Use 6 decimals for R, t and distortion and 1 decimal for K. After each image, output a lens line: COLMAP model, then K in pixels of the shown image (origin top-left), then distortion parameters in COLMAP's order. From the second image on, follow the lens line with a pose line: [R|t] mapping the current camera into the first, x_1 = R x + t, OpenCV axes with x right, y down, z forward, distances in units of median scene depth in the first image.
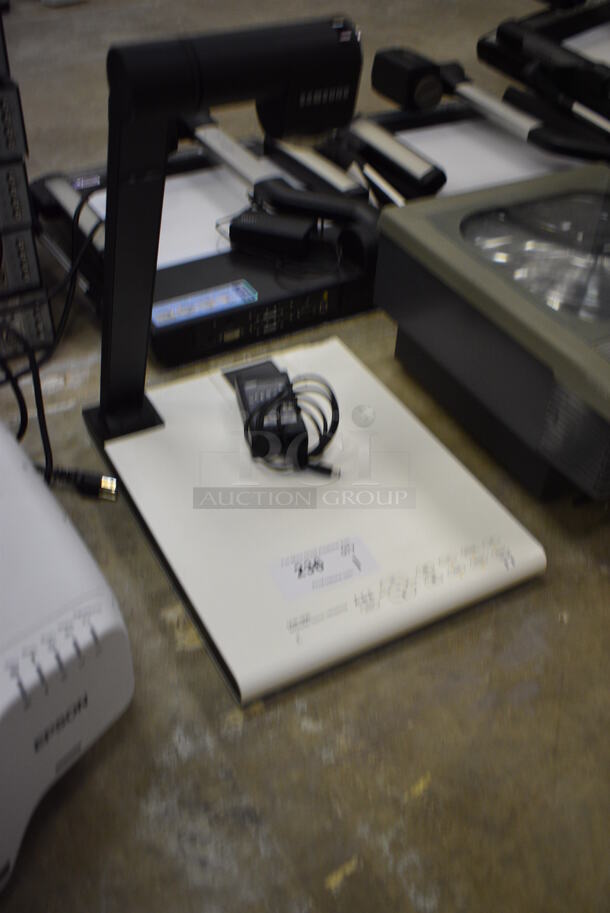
lens RADIAL K [[898.3, 0, 305.0], [0, 898.3, 456.5], [0, 0, 1]] dist [-0.085129, 0.007456]
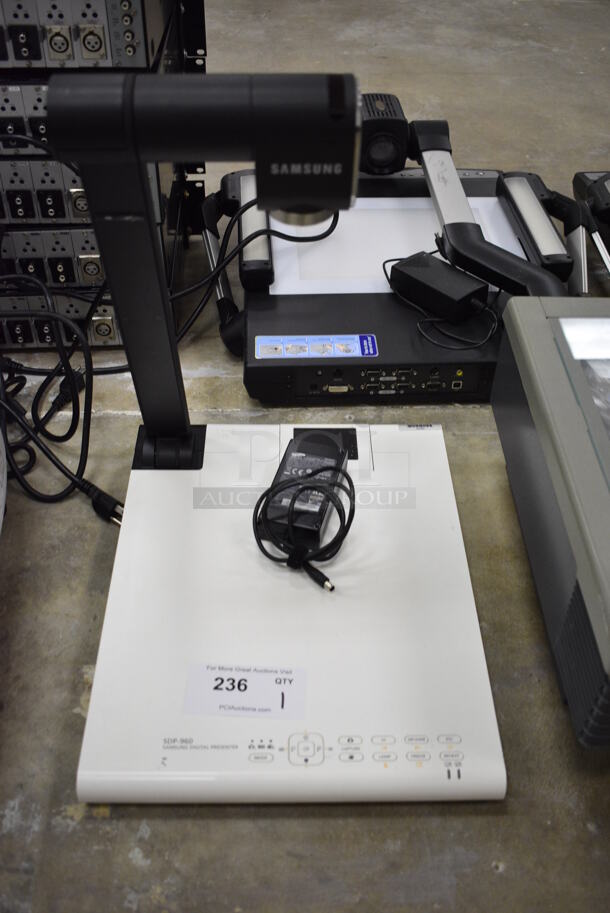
lens RADIAL K [[898.3, 0, 305.0], [0, 898.3, 456.5], [0, 0, 1]] dist [-0.085129, 0.007456]
pose [[0.886868, 0.300936, -0.350575, 0.259427], [-0.294137, 0.952903, 0.073885, -0.146861], [0.356298, 0.037591, 0.933616, 0.171402]]
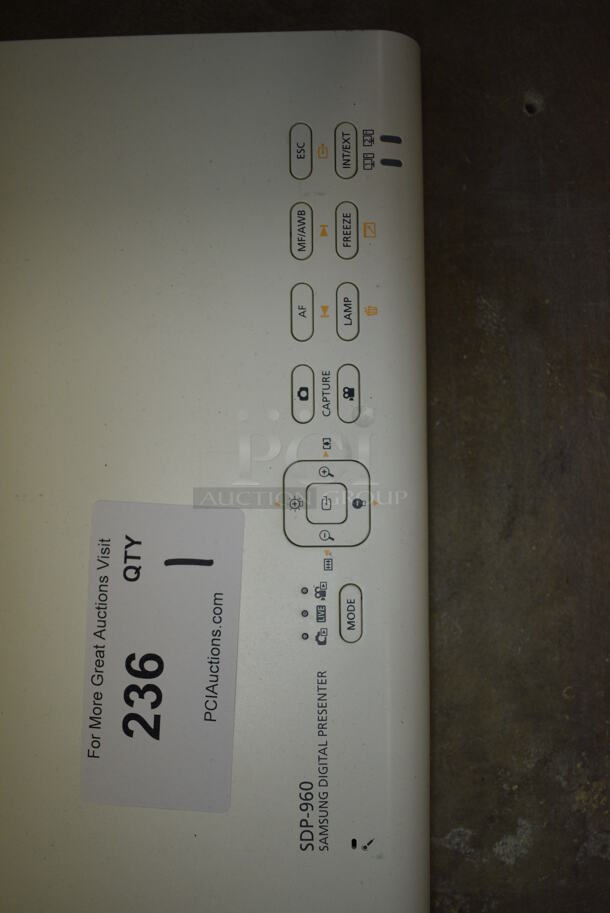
lens RADIAL K [[898.3, 0, 305.0], [0, 898.3, 456.5], [0, 0, 1]] dist [-0.085129, 0.007456]
pose [[0.466243, -0.884056, -0.032599, 0.105234], [0.606771, 0.292755, 0.739002, -0.097368], [-0.643775, -0.364335, 0.672914, 0.645455]]
